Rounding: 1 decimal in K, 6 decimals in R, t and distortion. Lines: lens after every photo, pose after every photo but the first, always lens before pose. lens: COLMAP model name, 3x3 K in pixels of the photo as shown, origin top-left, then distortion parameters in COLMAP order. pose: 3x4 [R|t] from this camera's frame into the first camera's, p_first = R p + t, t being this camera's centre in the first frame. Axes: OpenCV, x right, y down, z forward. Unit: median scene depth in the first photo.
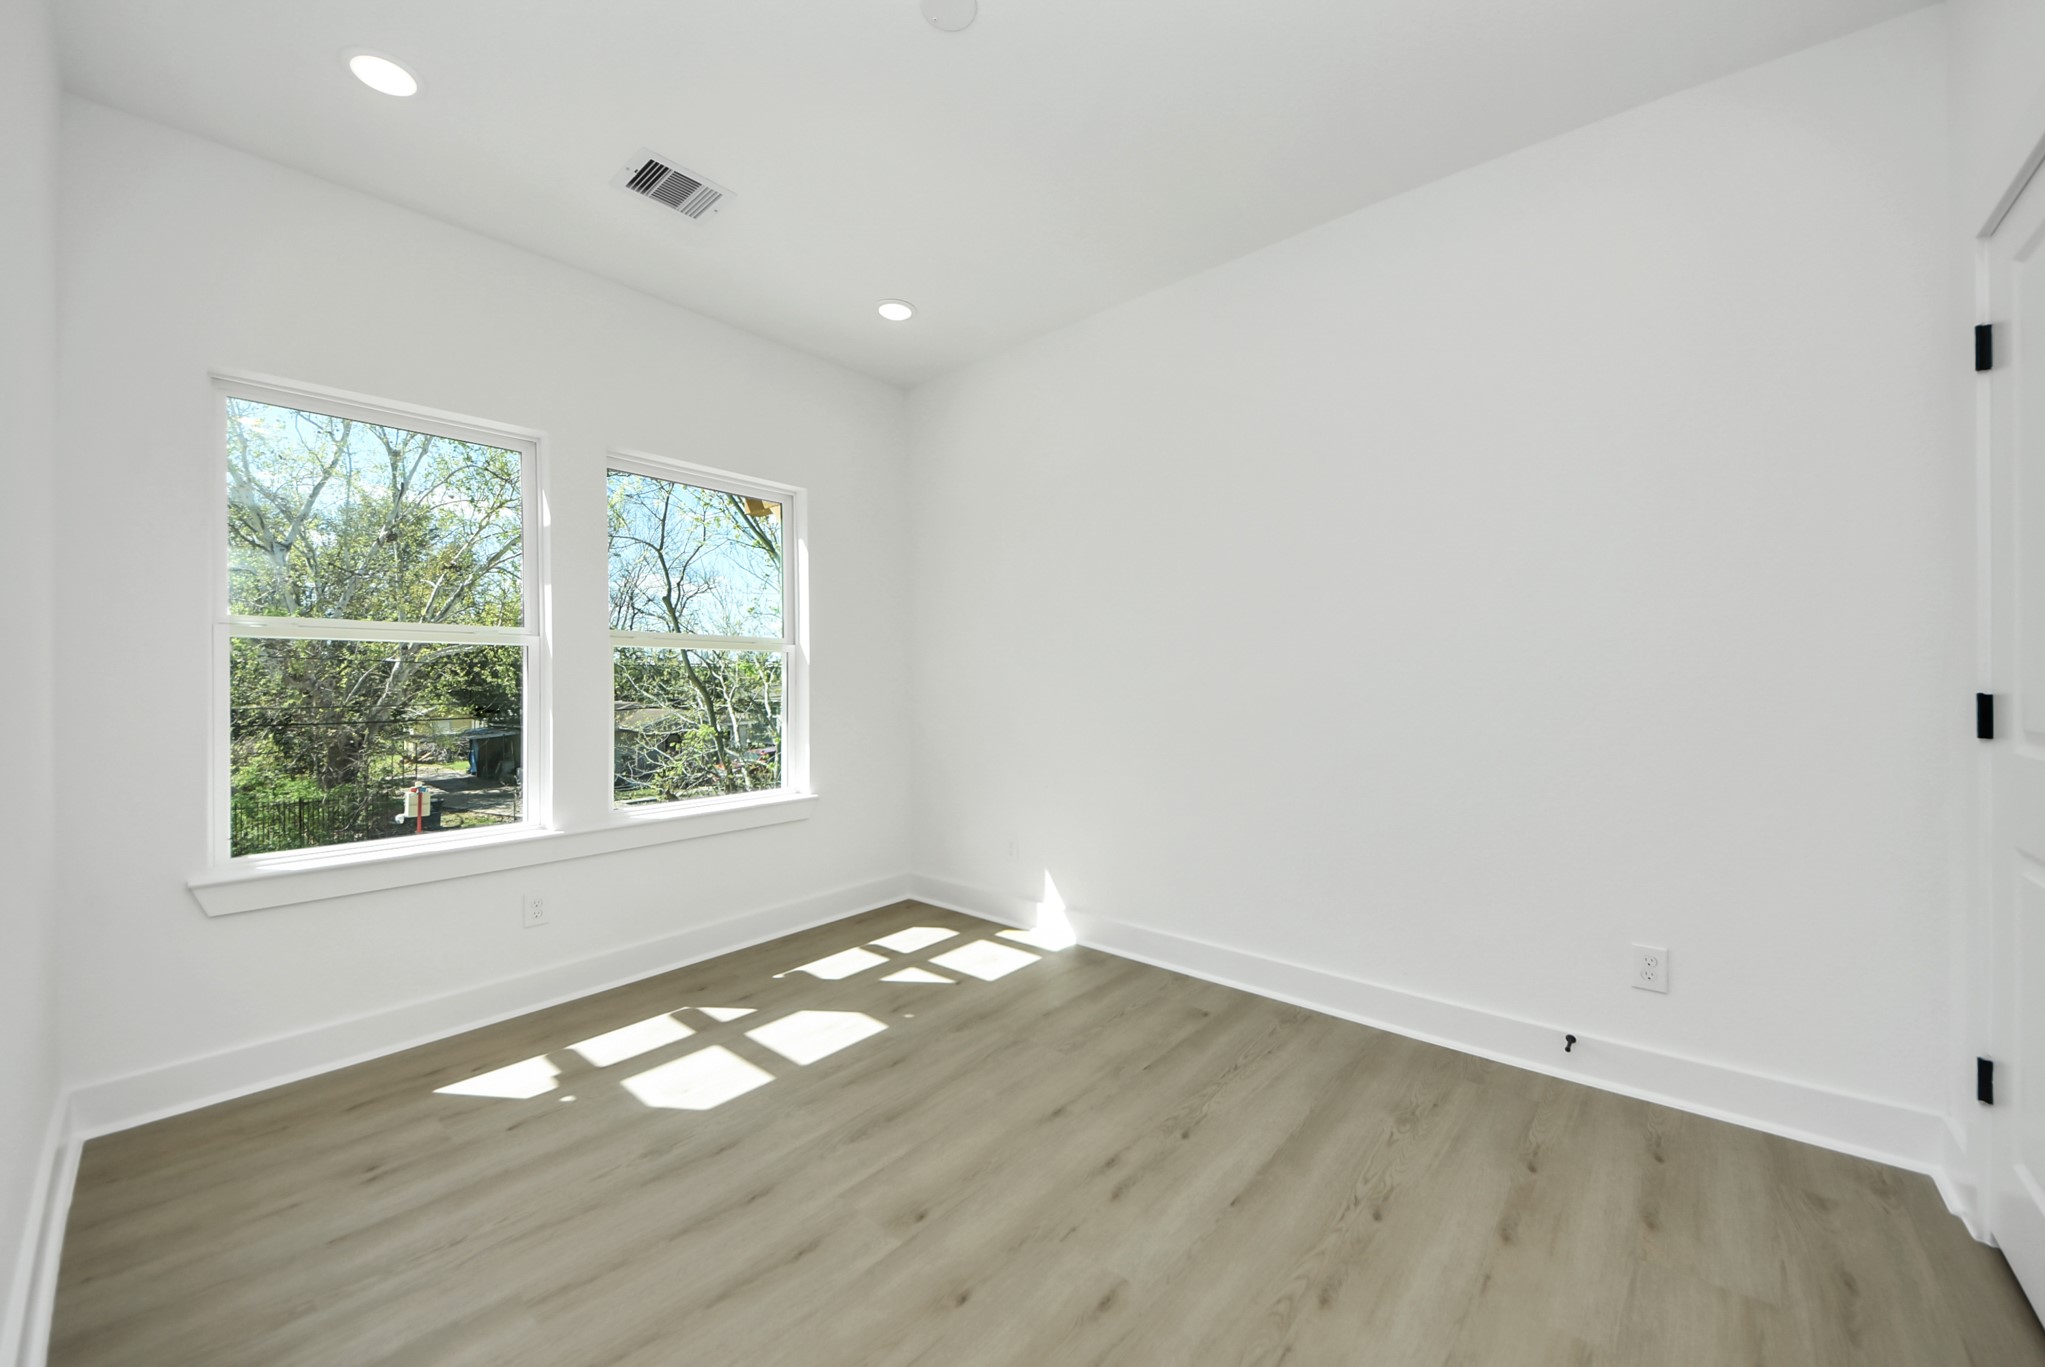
lens RADIAL K [[771.2, 0, 1027.3], [0, 771.2, 693.9], [0, 0, 1]] dist [0.048235, -0.026894]
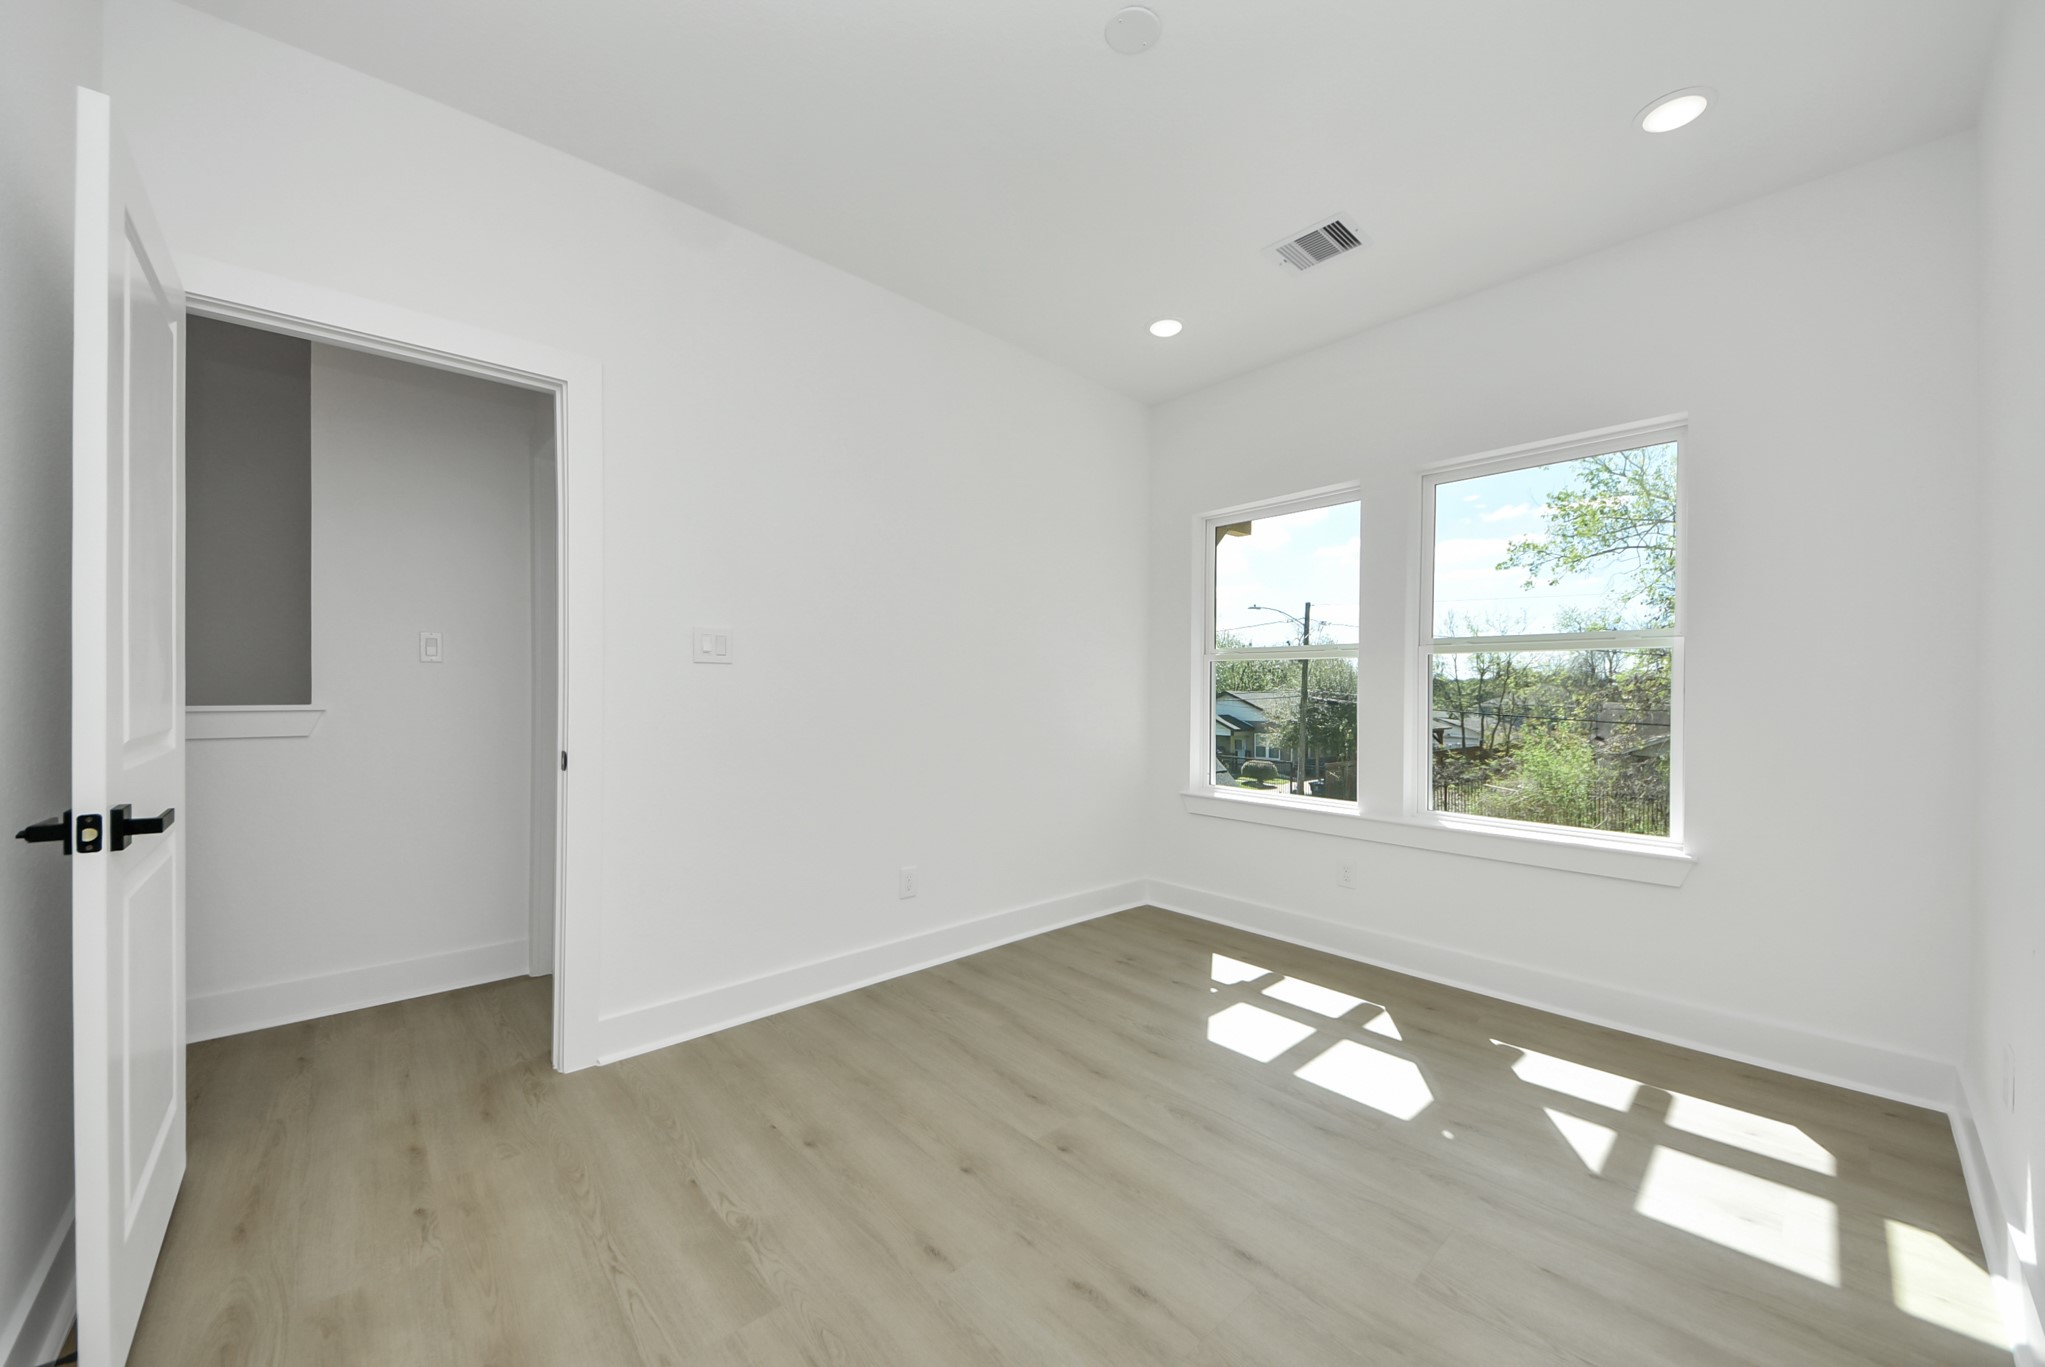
lens RADIAL K [[744.8, 0, 1029.7], [0, 744.8, 701.2], [0, 0, 1]] dist [0.011845, -0.000473]
pose [[-0.105668, 0.026667, -0.994044, 0.718999], [-0.023882, 0.999284, 0.029346, -0.019185], [0.994115, 0.026840, -0.104956, 0.794242]]
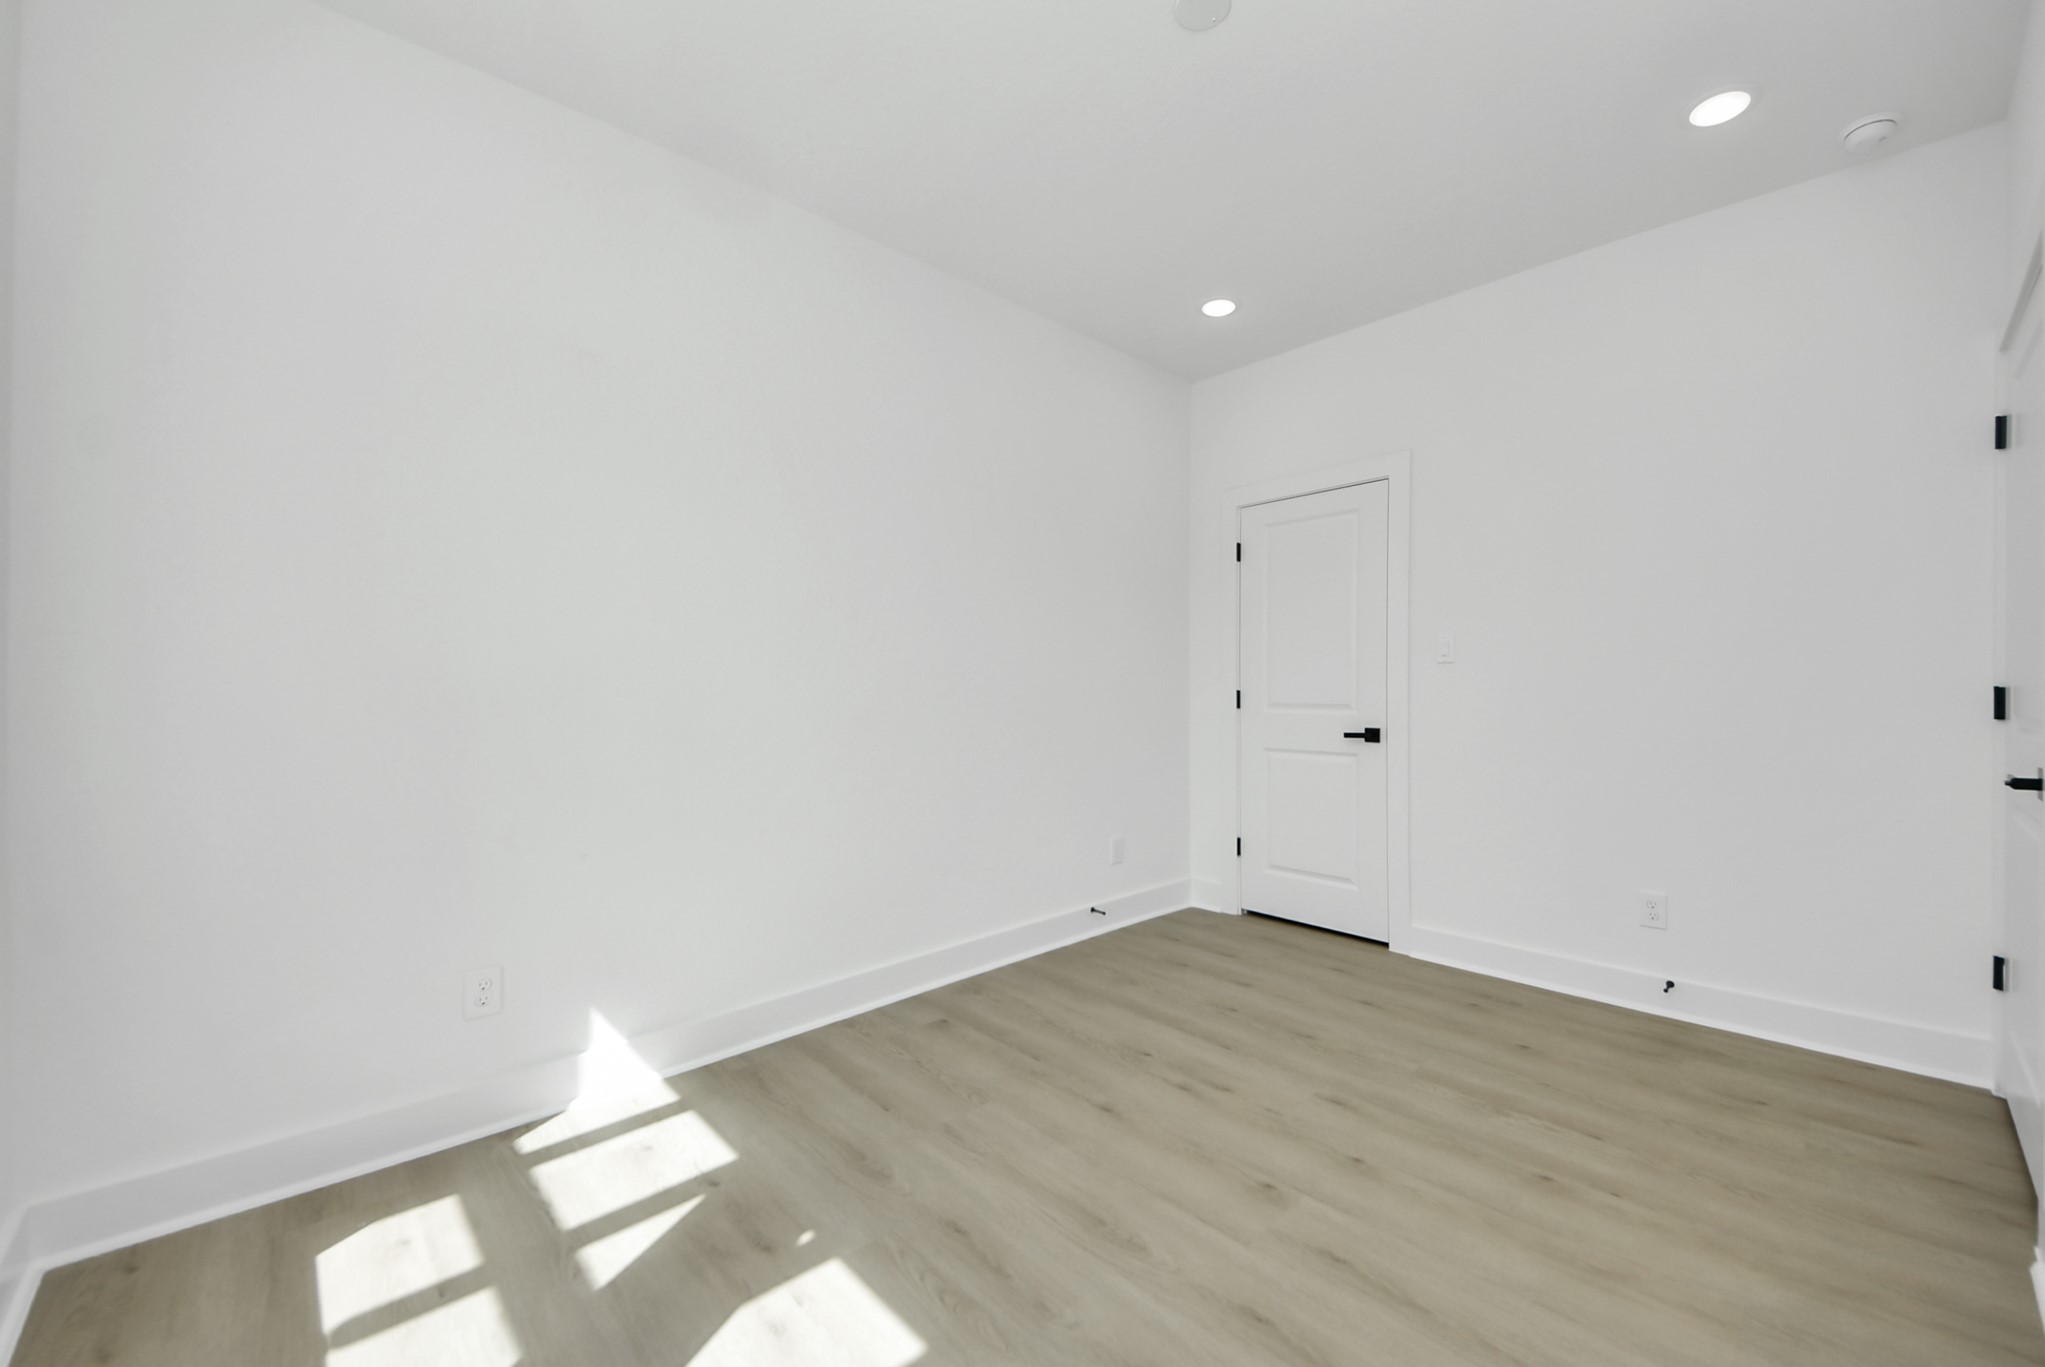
lens RADIAL K [[817.3, 0, 1112.4], [0, 817.3, 680.8], [0, 0, 1]] dist [0.047020, -0.000430]
pose [[0.039819, 0.020511, 0.998996, -0.960381], [0.019081, 0.999591, -0.021284, 0.009357], [-0.999025, 0.019909, 0.039412, 0.872159]]
